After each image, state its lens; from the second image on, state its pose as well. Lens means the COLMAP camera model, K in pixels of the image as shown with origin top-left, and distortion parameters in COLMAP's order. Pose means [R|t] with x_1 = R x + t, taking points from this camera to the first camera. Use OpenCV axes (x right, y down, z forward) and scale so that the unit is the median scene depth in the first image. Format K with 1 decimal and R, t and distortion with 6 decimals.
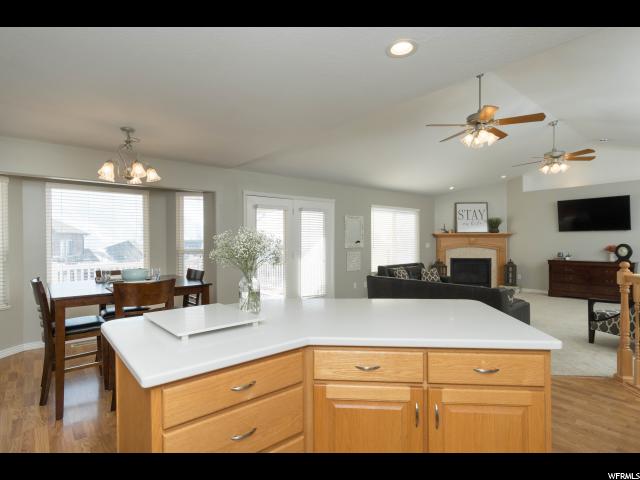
lens RADIAL K [[337.1, 0, 320.0], [0, 337.1, 240.0], [0, 0, 1]] dist [0.007543, 0.001153]
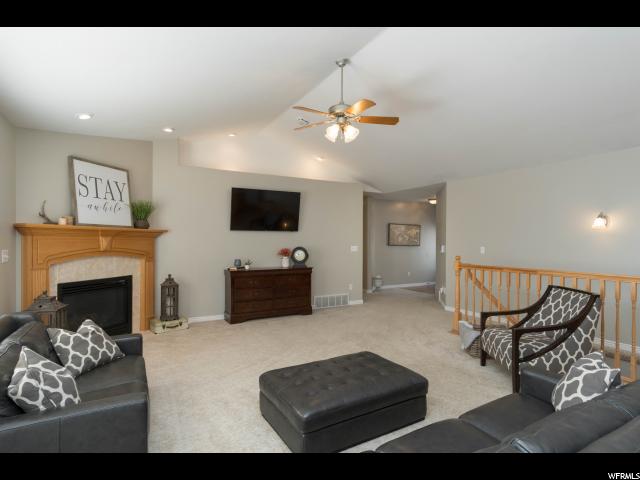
lens RADIAL K [[337.1, 0, 320.0], [0, 337.1, 240.0], [0, 0, 1]] dist [0.007543, 0.001153]
pose [[0.176779, 0.006424, 0.984230, 0.030345], [-0.002742, 0.999978, -0.006034, -0.000183], [-0.984247, -0.001632, 0.176792, 0.638931]]
